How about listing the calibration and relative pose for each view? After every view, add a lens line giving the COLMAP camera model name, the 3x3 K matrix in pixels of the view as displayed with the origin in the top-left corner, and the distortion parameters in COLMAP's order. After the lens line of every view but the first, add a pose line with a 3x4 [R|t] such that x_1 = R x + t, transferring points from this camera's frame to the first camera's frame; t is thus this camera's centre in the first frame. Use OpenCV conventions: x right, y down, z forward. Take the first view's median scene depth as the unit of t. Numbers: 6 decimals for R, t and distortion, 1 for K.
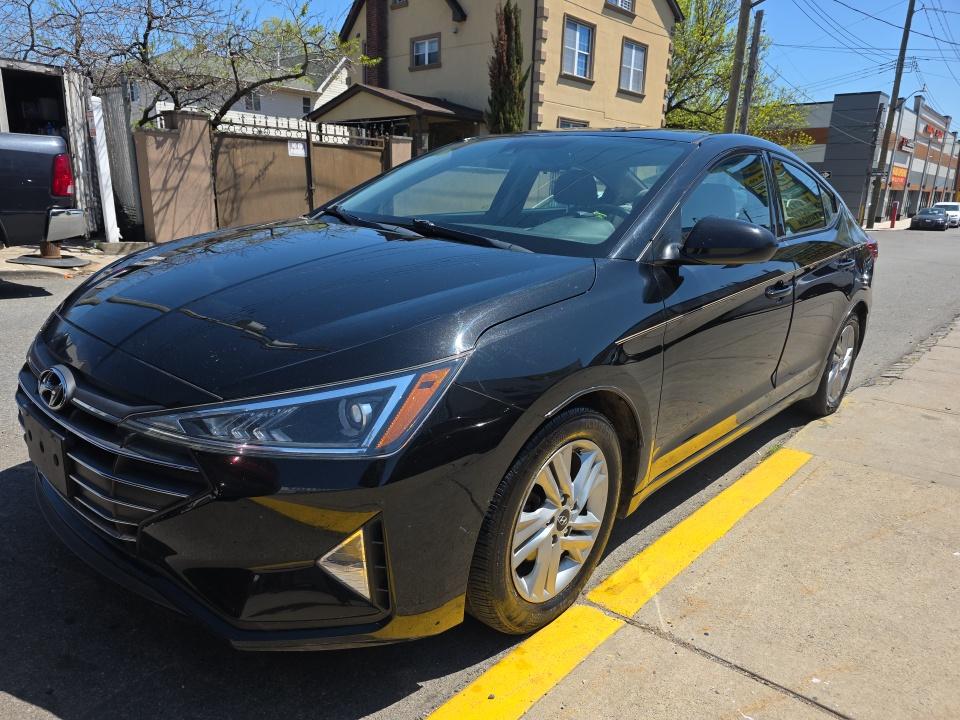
lens RADIAL K [[648.6, 0, 480.0], [0, 648.6, 360.0], [0, 0, 1]] dist [-0.000864, -0.005106]
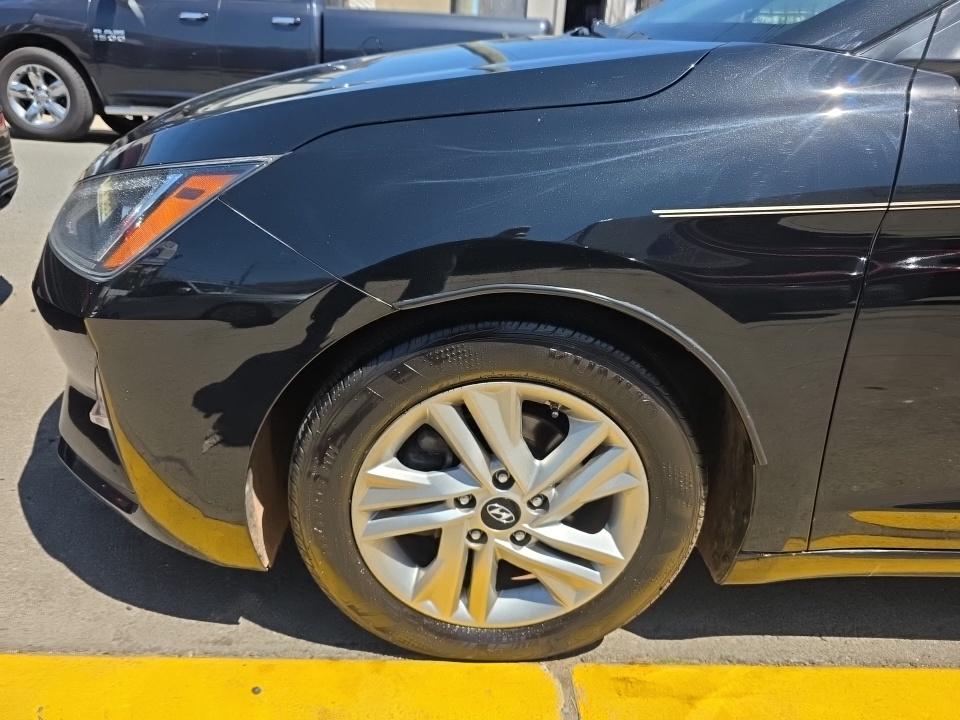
lens RADIAL K [[648.6, 0, 480.0], [0, 648.6, 360.0], [0, 0, 1]] dist [-0.000864, -0.005106]
pose [[0.694982, 0.266188, -0.667940, 0.457414], [-0.206315, 0.963712, 0.169391, 0.022536], [0.688792, 0.020083, 0.724681, 0.564419]]
